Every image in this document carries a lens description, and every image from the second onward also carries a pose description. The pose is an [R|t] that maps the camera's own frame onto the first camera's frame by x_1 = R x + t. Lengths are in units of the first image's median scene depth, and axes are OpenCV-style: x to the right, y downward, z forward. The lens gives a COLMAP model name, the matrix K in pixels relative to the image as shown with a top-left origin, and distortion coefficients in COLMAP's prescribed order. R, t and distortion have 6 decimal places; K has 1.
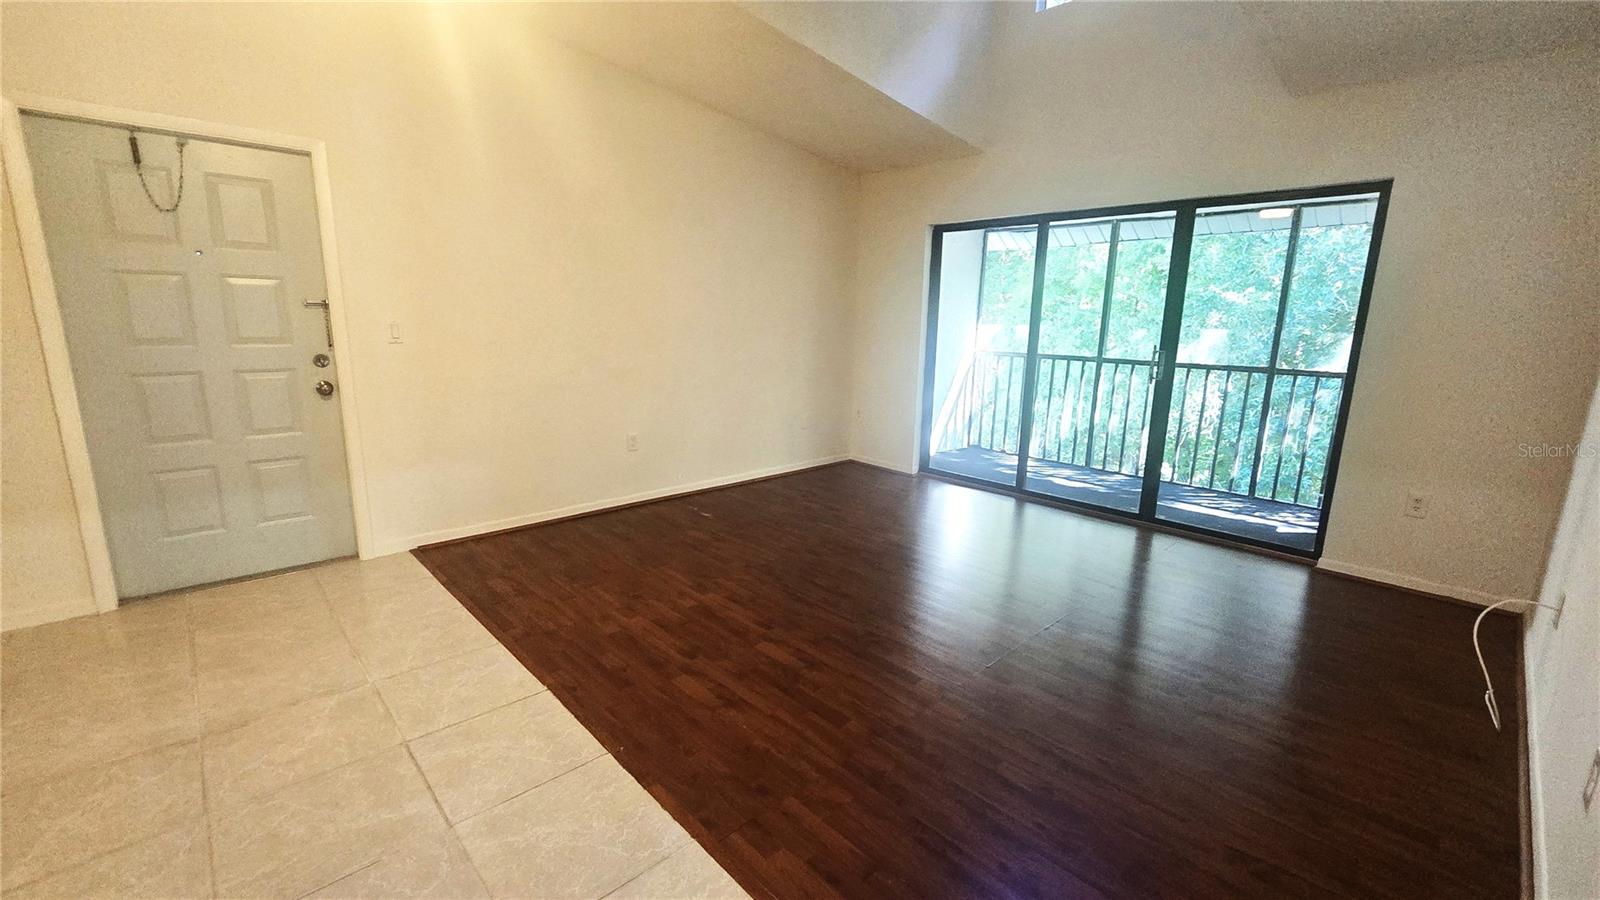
lens RADIAL K [[655.5, 0, 800.0], [0, 655.5, 450.0], [0, 0, 1]] dist [-0.009345, 0.000118]
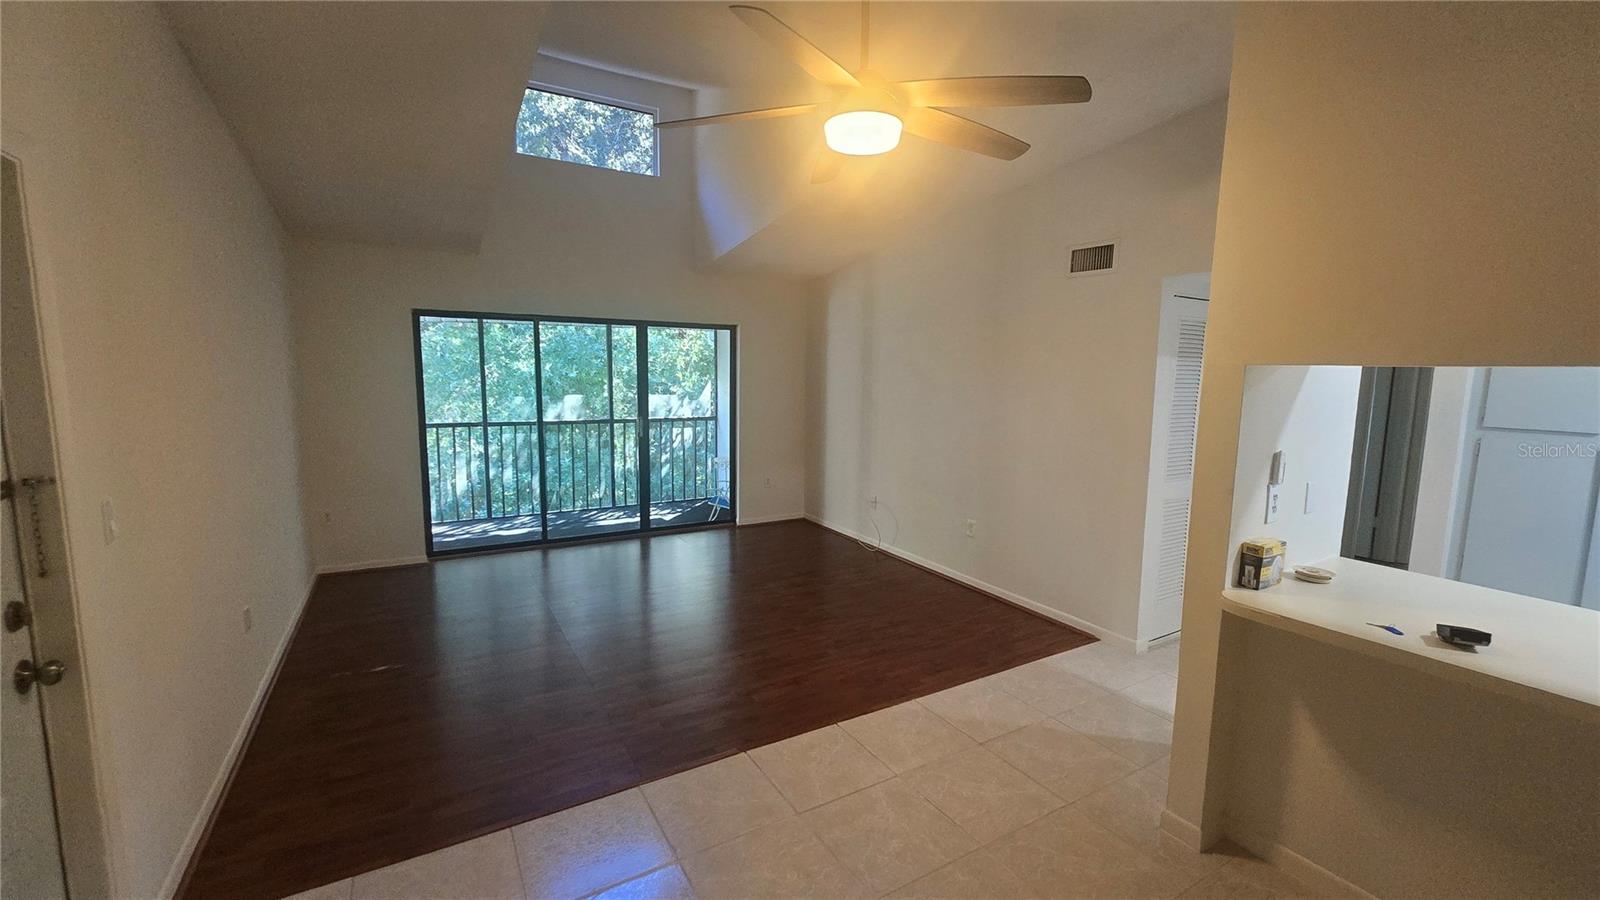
lens RADIAL K [[655.5, 0, 800.0], [0, 655.5, 450.0], [0, 0, 1]] dist [-0.009345, 0.000118]
pose [[0.221990, -0.136525, 0.965444, -0.923834], [0.185356, 0.978002, 0.095681, -0.173269], [-0.957269, 0.157711, 0.242413, 0.336843]]
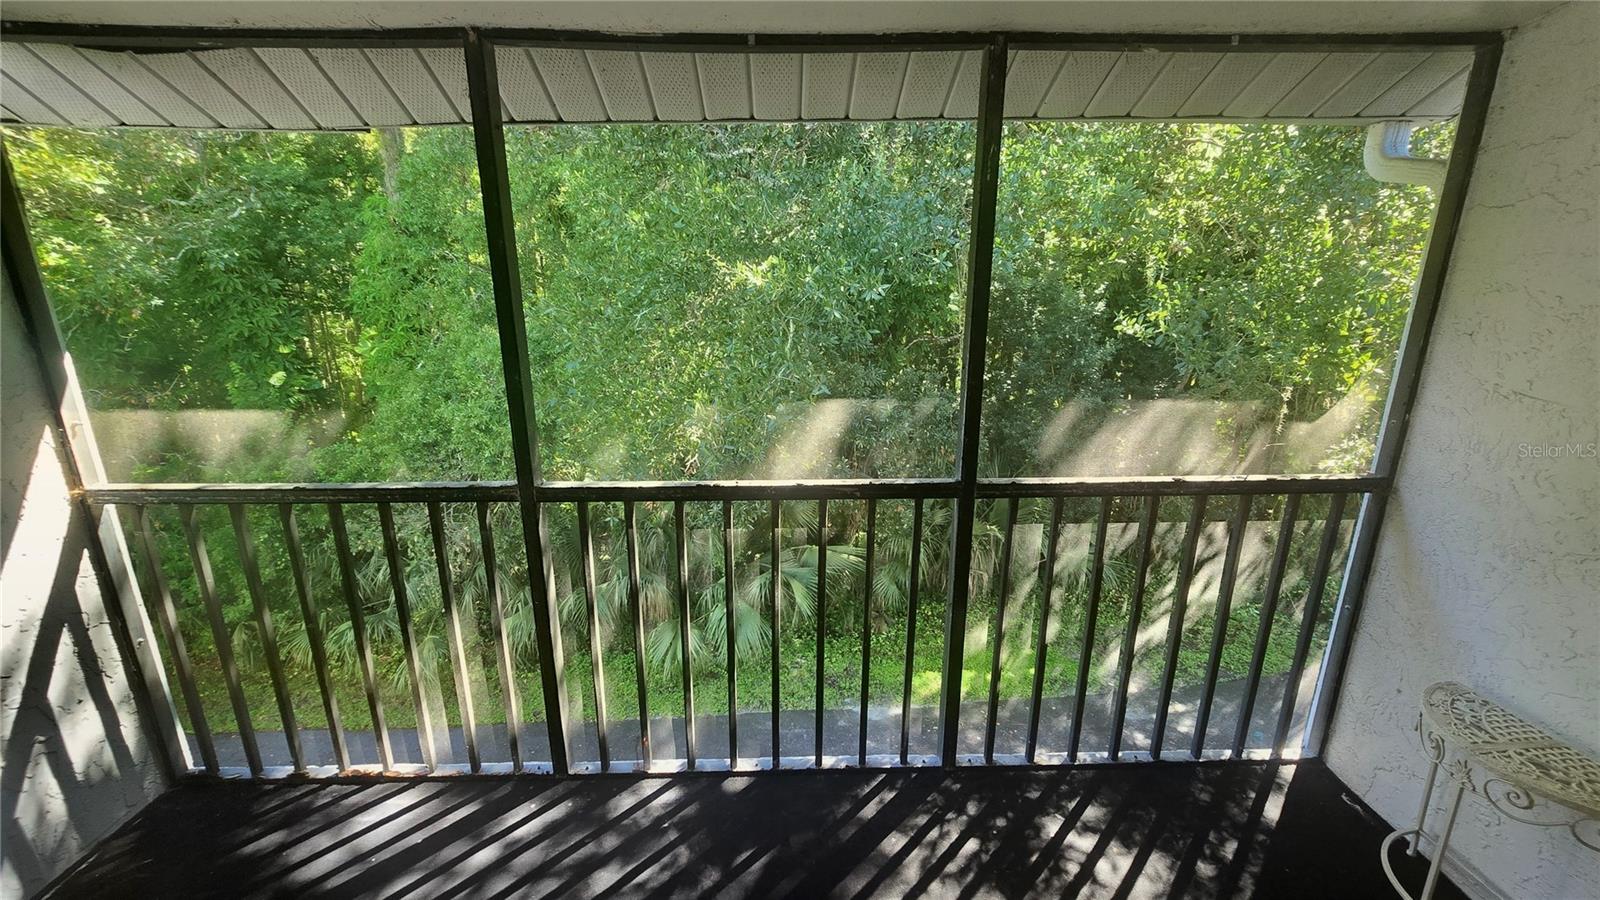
lens RADIAL K [[655.5, 0, 800.0], [0, 655.5, 450.0], [0, 0, 1]] dist [-0.009345, 0.000118]
pose [[0.665512, -0.222284, 0.712520, 0.548268], [0.164921, 0.974822, 0.150074, -0.322048], [-0.727939, 0.017634, 0.685415, 1.158661]]
